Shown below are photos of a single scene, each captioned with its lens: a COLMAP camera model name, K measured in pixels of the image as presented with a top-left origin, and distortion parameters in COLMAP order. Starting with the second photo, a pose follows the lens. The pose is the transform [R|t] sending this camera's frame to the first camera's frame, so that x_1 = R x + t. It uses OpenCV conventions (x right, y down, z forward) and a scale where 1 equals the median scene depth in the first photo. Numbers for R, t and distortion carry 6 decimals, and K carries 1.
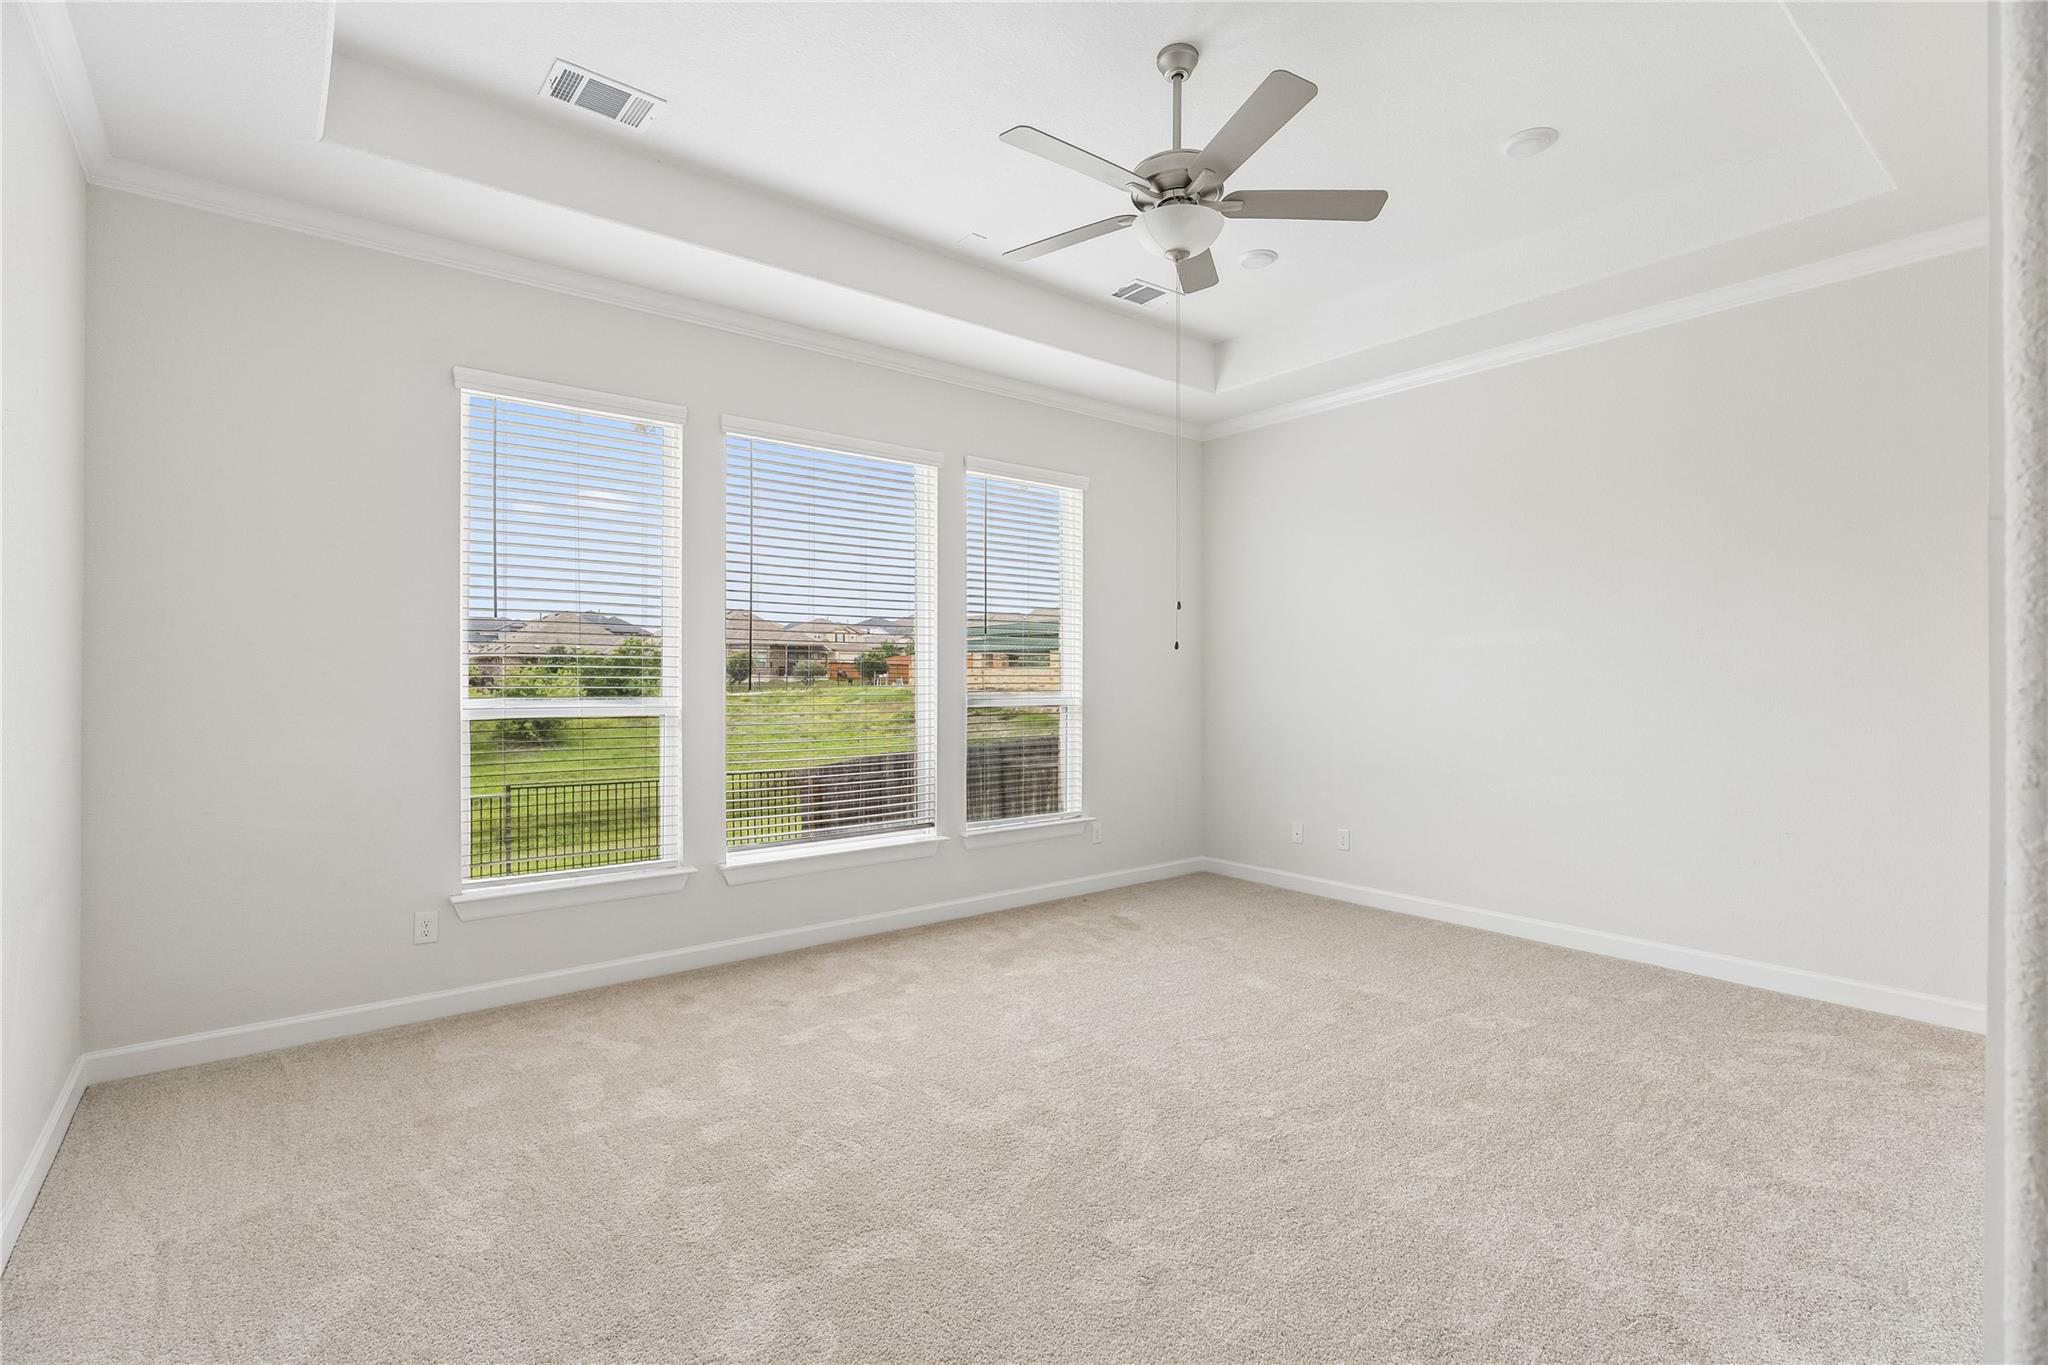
lens RADIAL K [[938.1, 0, 1026.6], [0, 938.1, 685.0], [0, 0, 1]] dist [-0.007833, 0.000323]
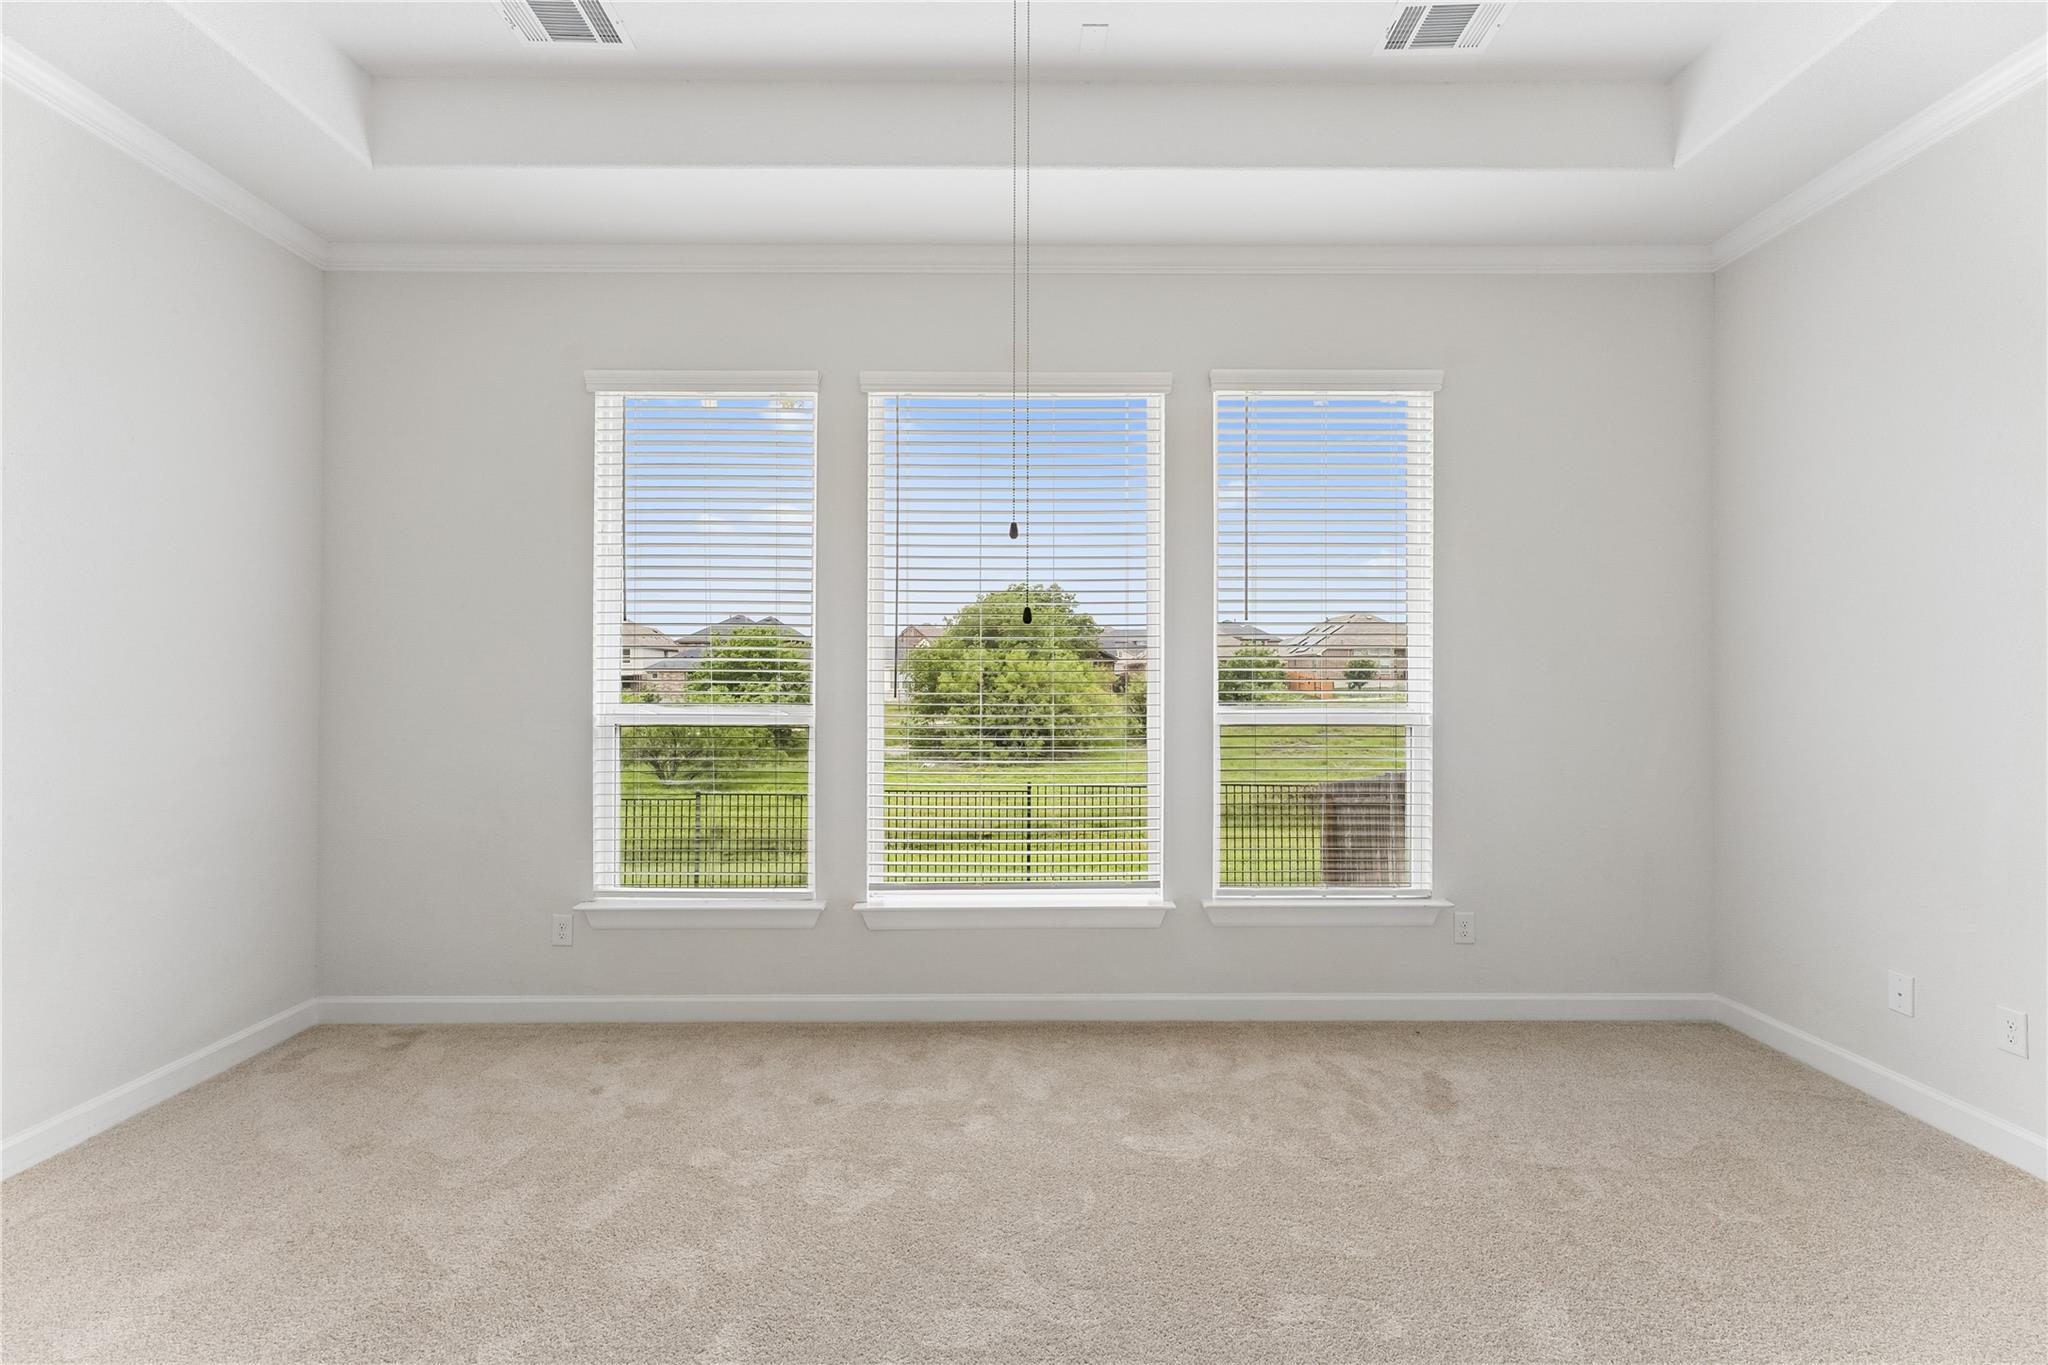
lens RADIAL K [[937.8, 0, 1022.5], [0, 937.8, 680.5], [0, 0, 1]] dist [0.005330, -0.001232]
pose [[0.787166, -0.000889, -0.616741, 0.320106], [-0.005096, 0.999955, -0.007946, -0.003823], [0.616721, 0.009397, 0.787126, 0.434416]]
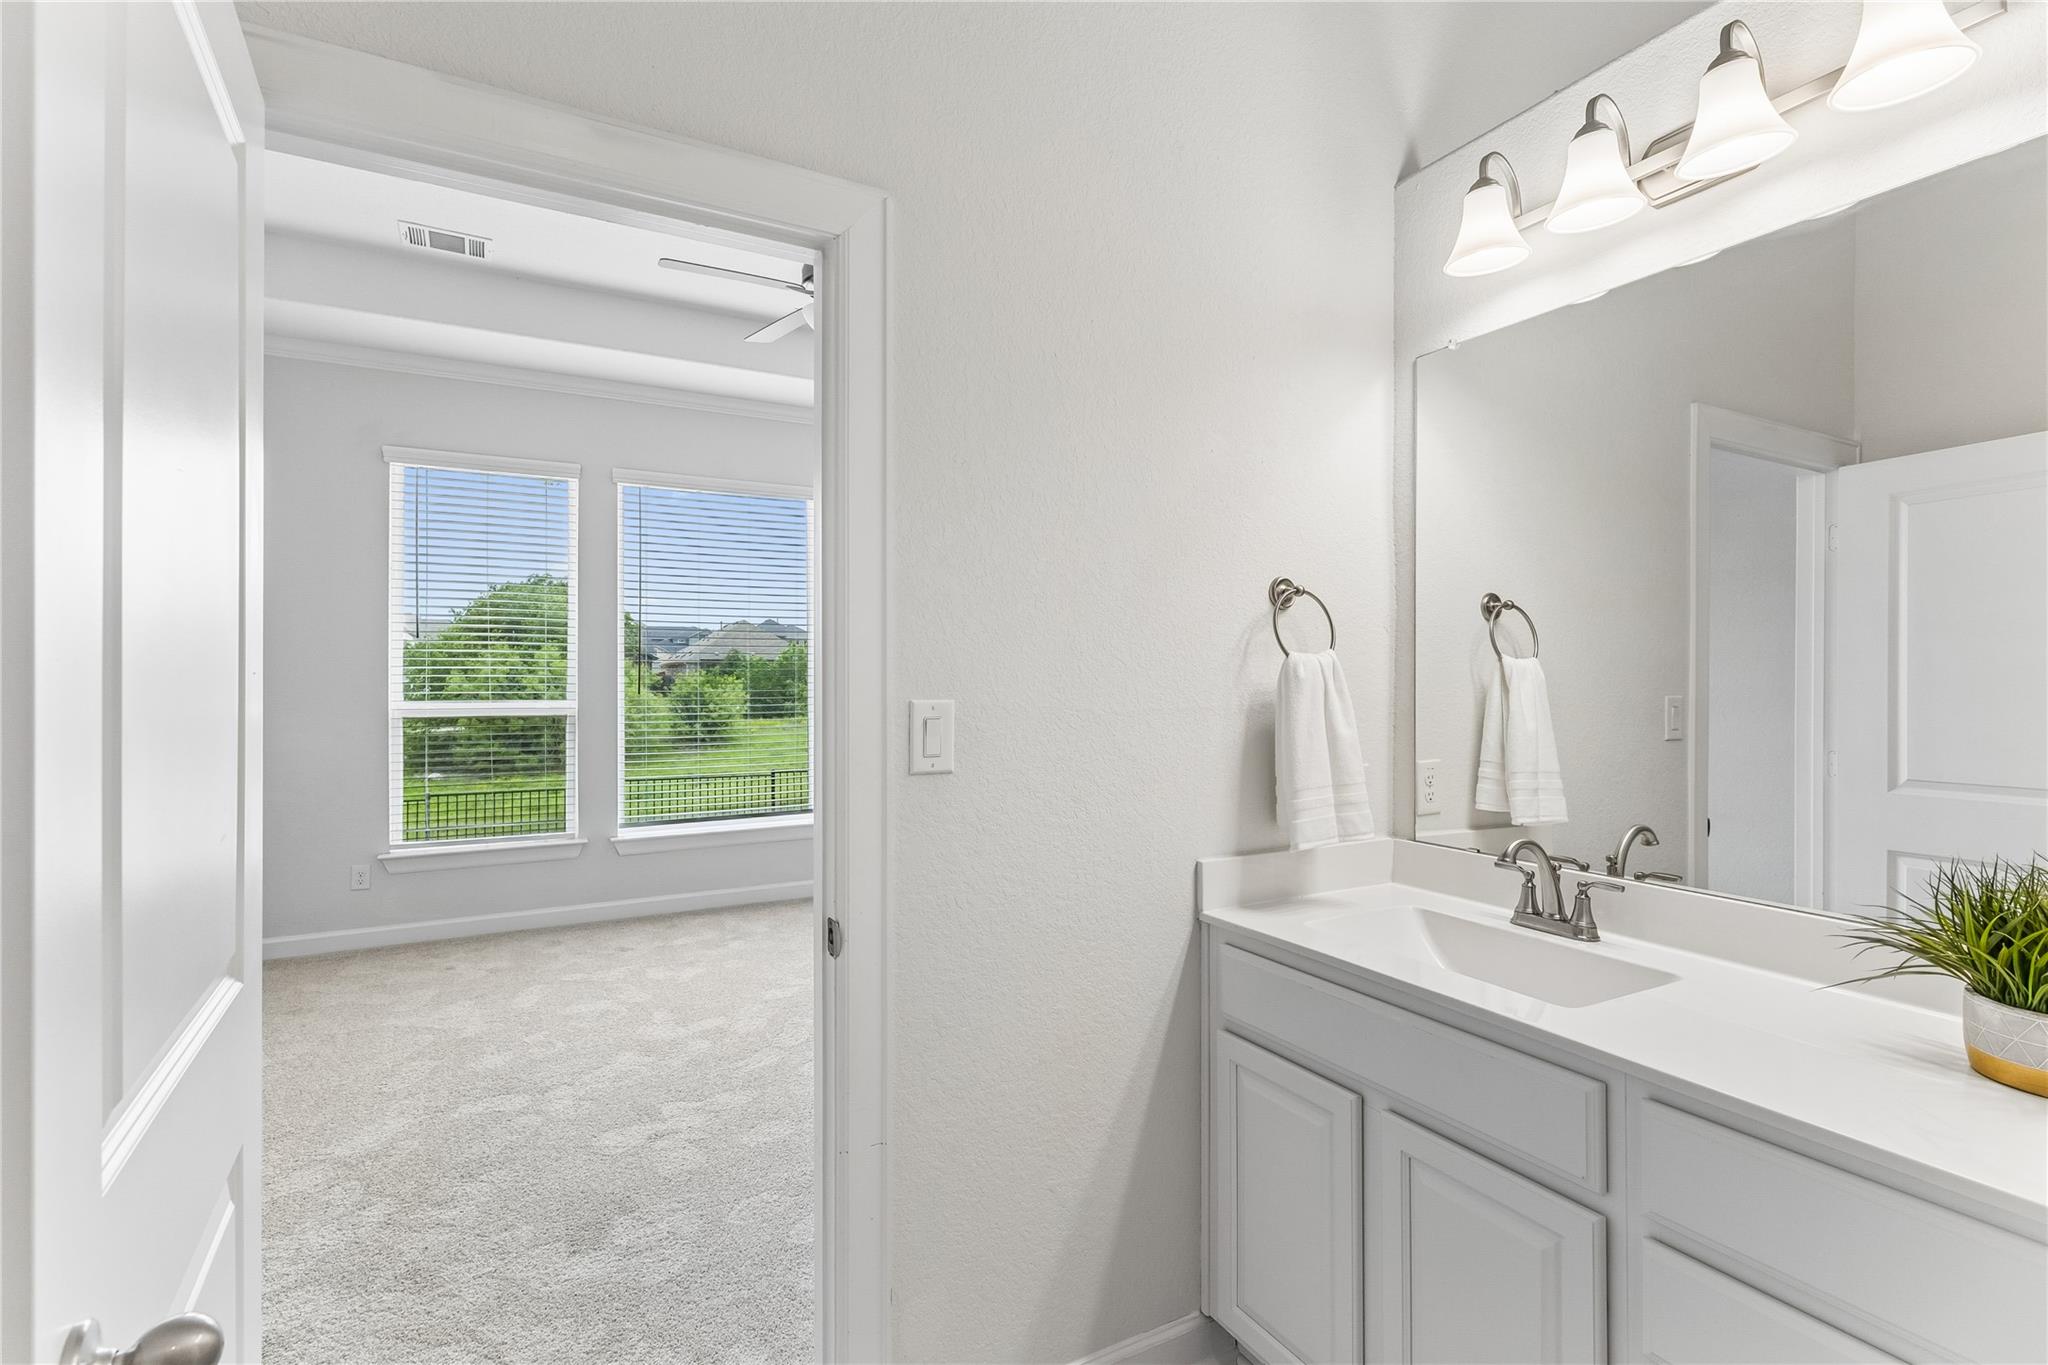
lens RADIAL K [[937.8, 0, 1034.5], [0, 937.8, 677.9], [0, 0, 1]] dist [0.005330, -0.001232]
pose [[0.985855, -0.004352, -0.167541, 0.431801], [0.002682, 0.999944, -0.010193, -0.001994], [0.167576, 0.009599, 0.985812, -0.116477]]
